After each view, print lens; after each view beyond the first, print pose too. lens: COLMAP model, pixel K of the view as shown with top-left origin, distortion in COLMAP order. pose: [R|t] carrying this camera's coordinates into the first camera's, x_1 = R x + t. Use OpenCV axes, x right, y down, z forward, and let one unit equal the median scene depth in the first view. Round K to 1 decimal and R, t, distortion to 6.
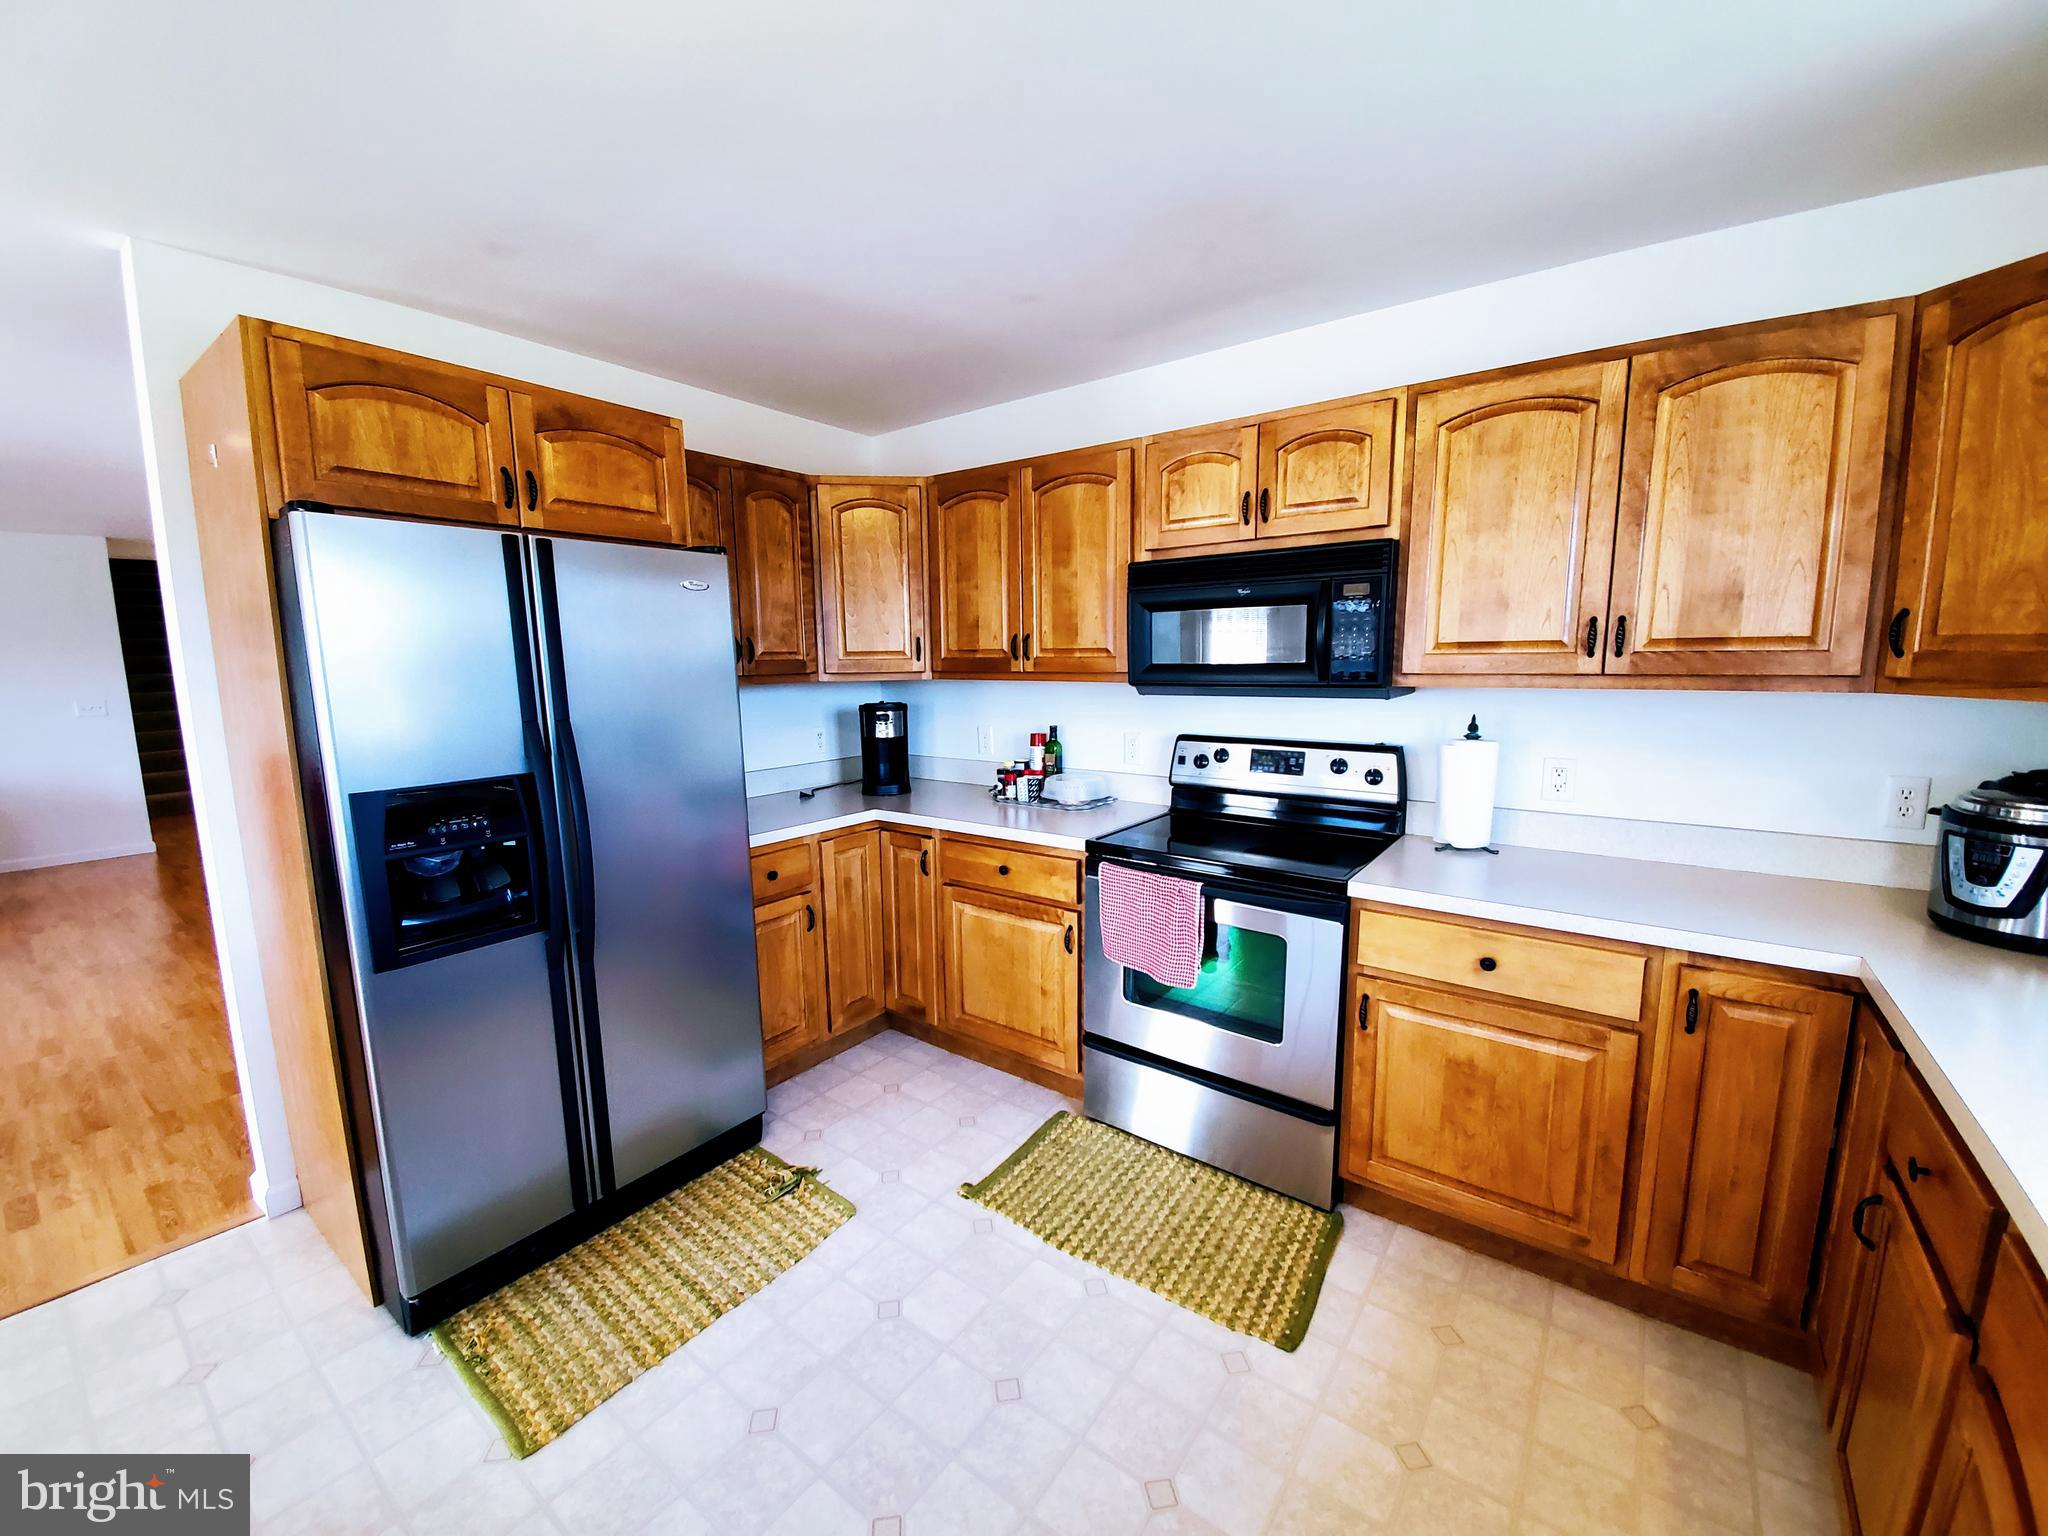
lens RADIAL K [[809.2, 0, 1023.2], [0, 809.2, 770.6], [0, 0, 1]] dist [0.019286, -0.018426]
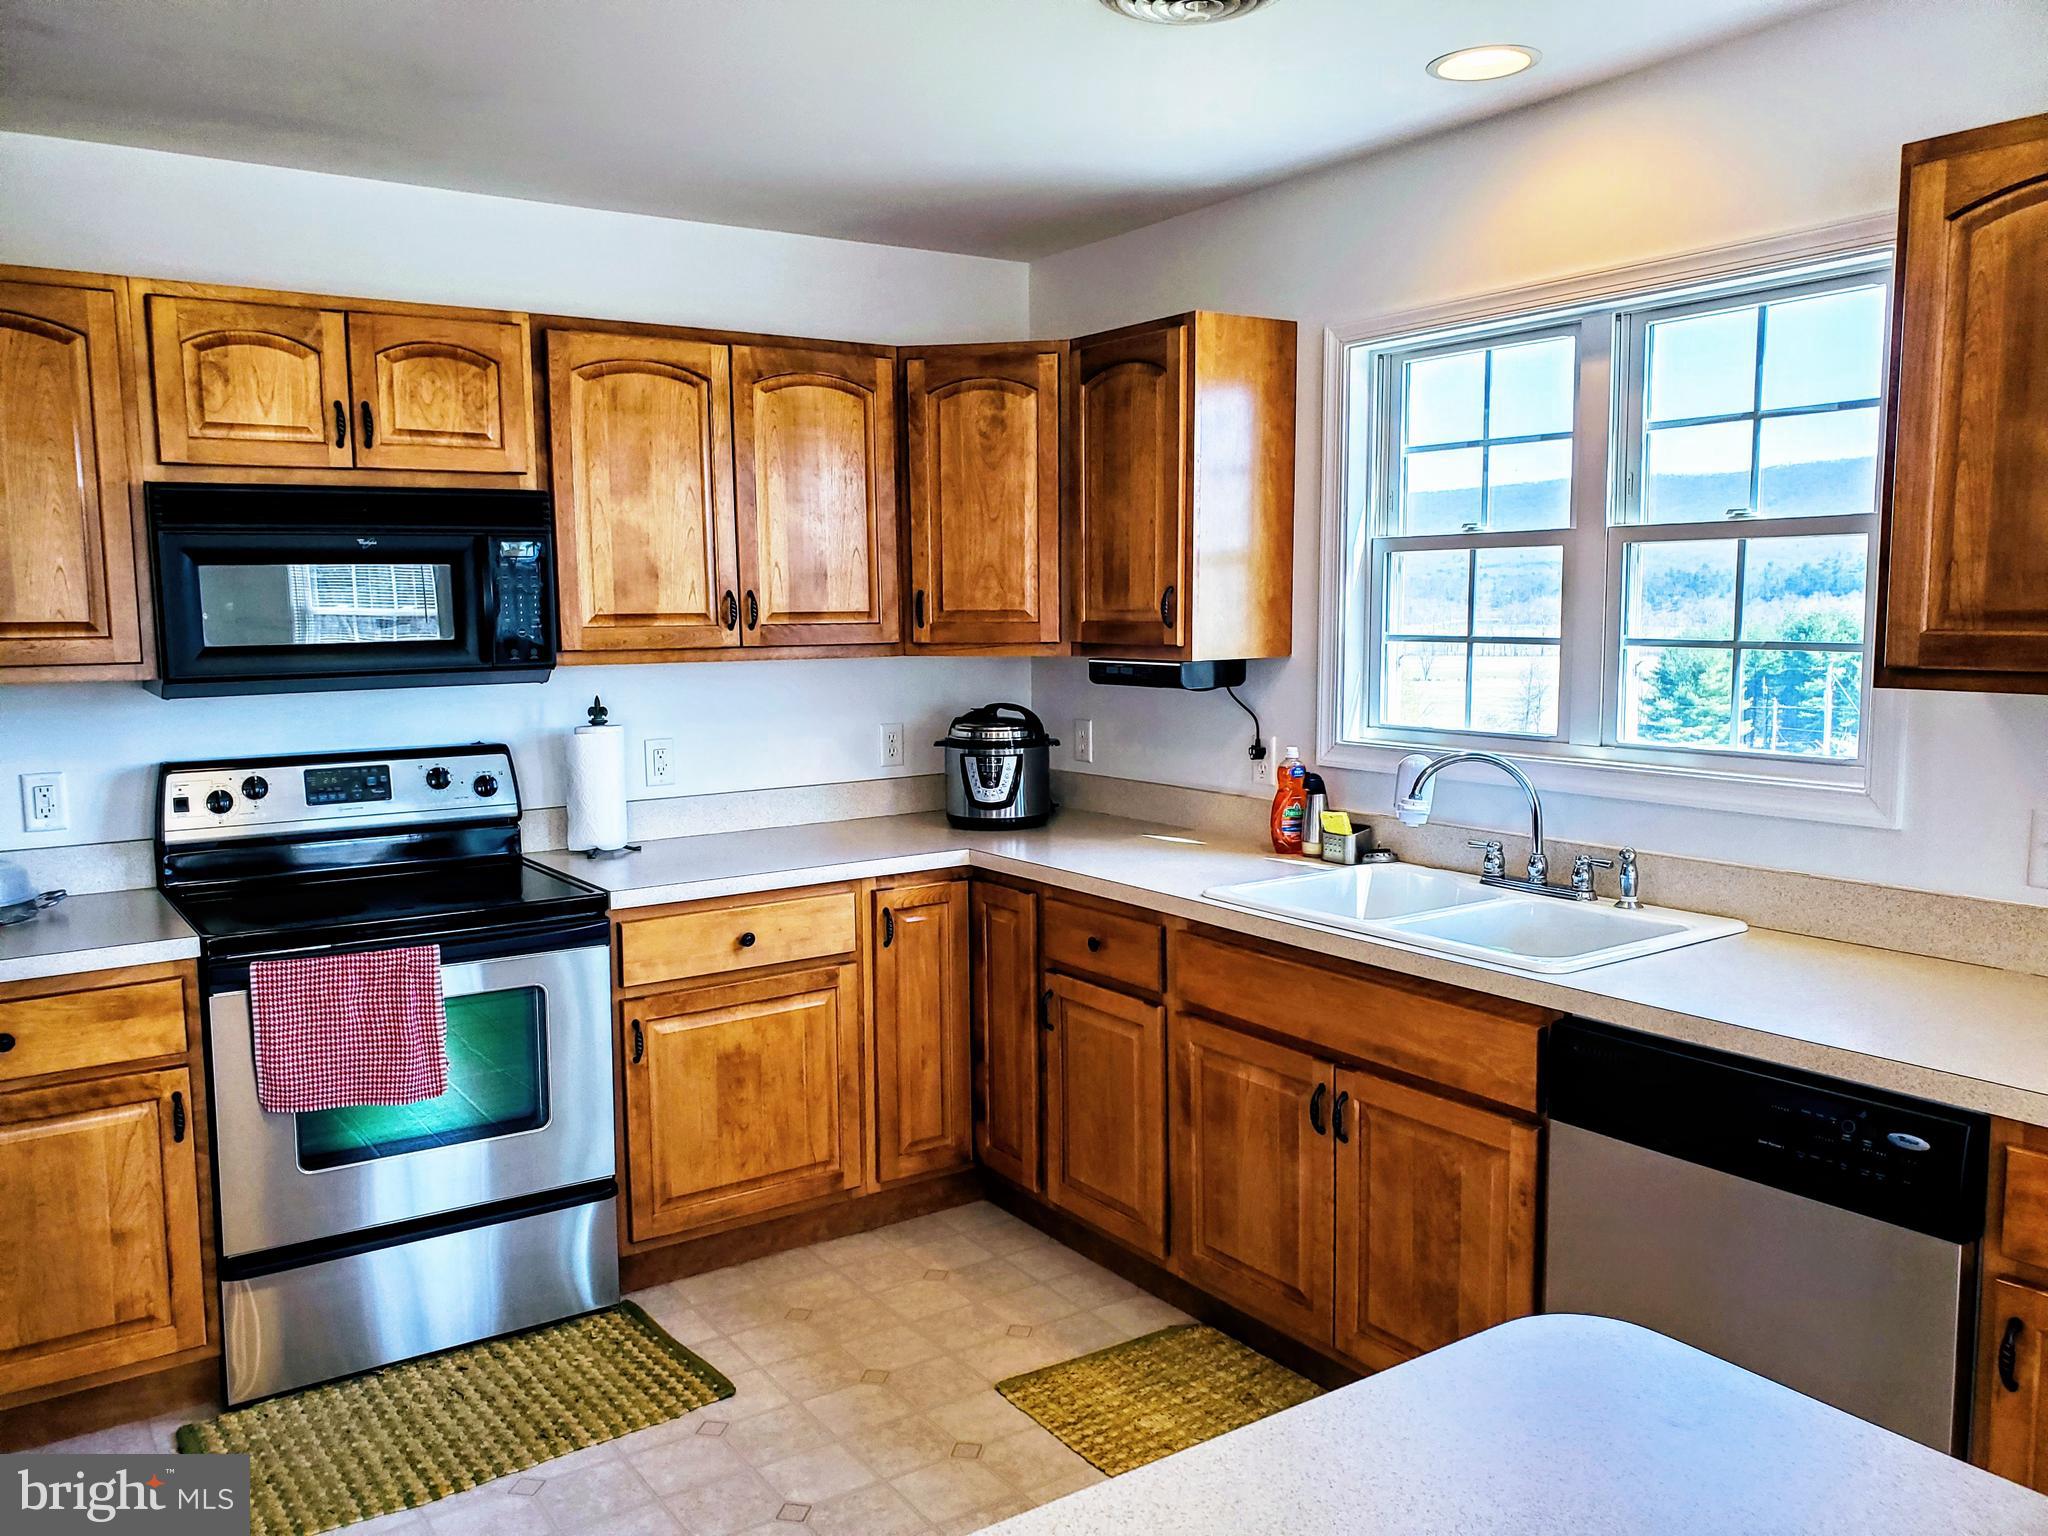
lens RADIAL K [[1605.5, 0, 993.1], [0, 1605.5, 776.6], [0, 0, 1]] dist [0.107226, -0.183218]
pose [[0.333462, -0.098135, 0.937642, -1.055686], [0.141071, 0.988564, 0.053295, -0.019035], [-0.932149, 0.114503, 0.343492, 0.024685]]
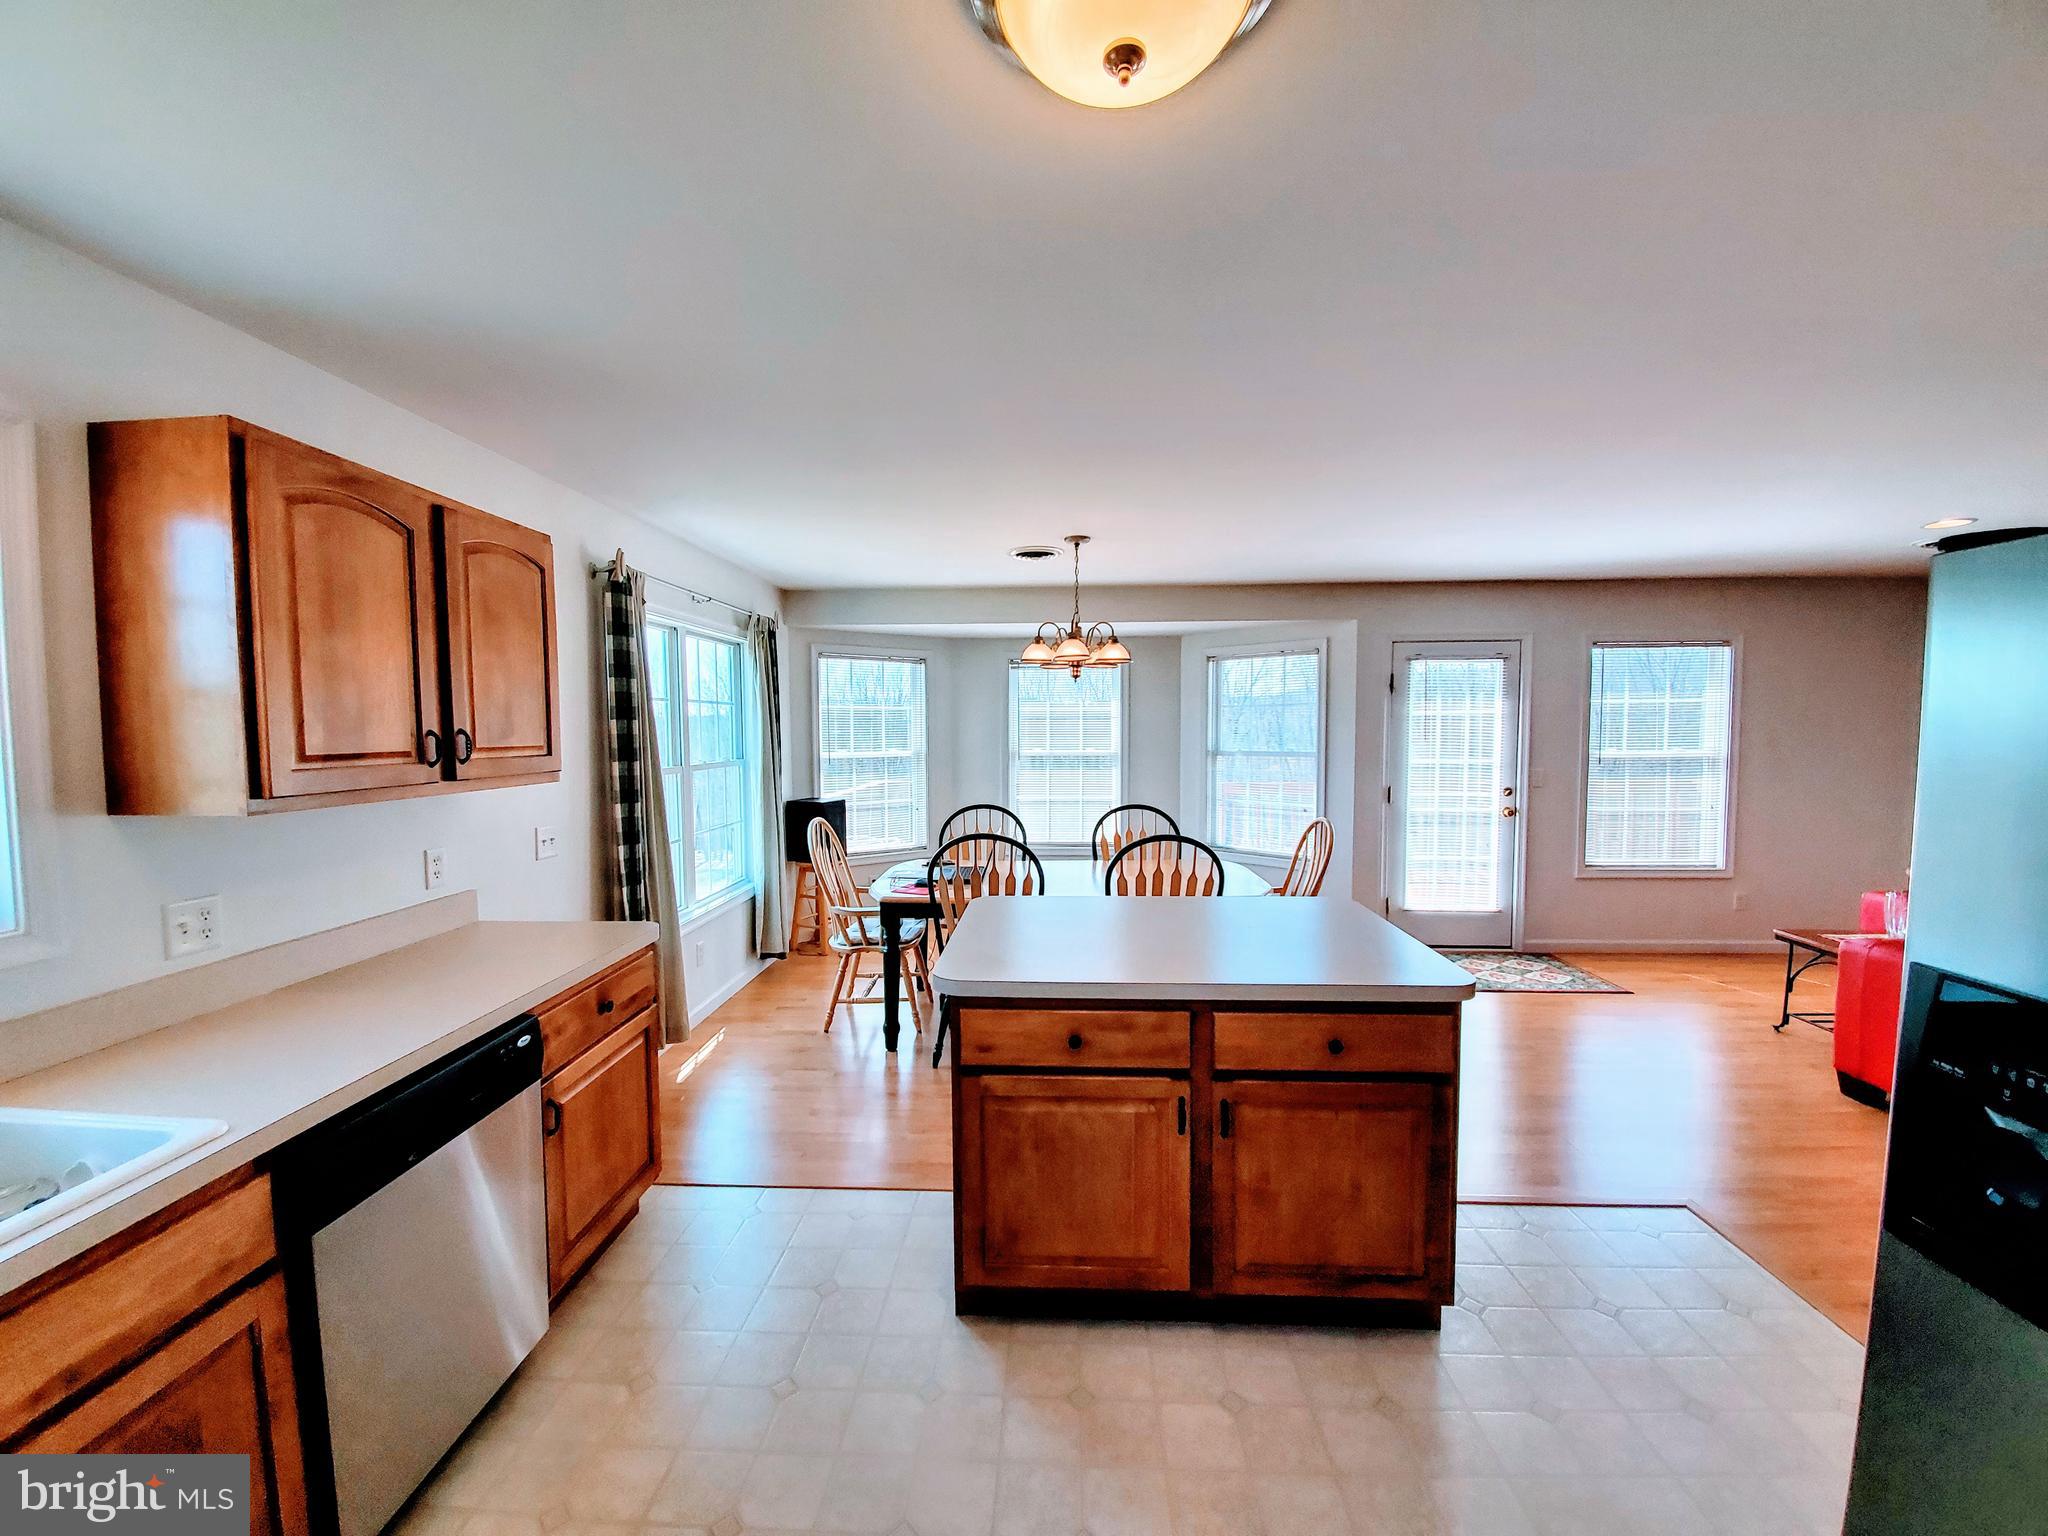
lens RADIAL K [[809.2, 0, 1023.2], [0, 809.2, 770.6], [0, 0, 1]] dist [0.019286, -0.018426]
pose [[-0.824315, 0.047511, -0.564134, 0.124449], [-0.064779, 0.982012, 0.177359, -0.163646], [0.562413, 0.182744, -0.806410, 0.889559]]
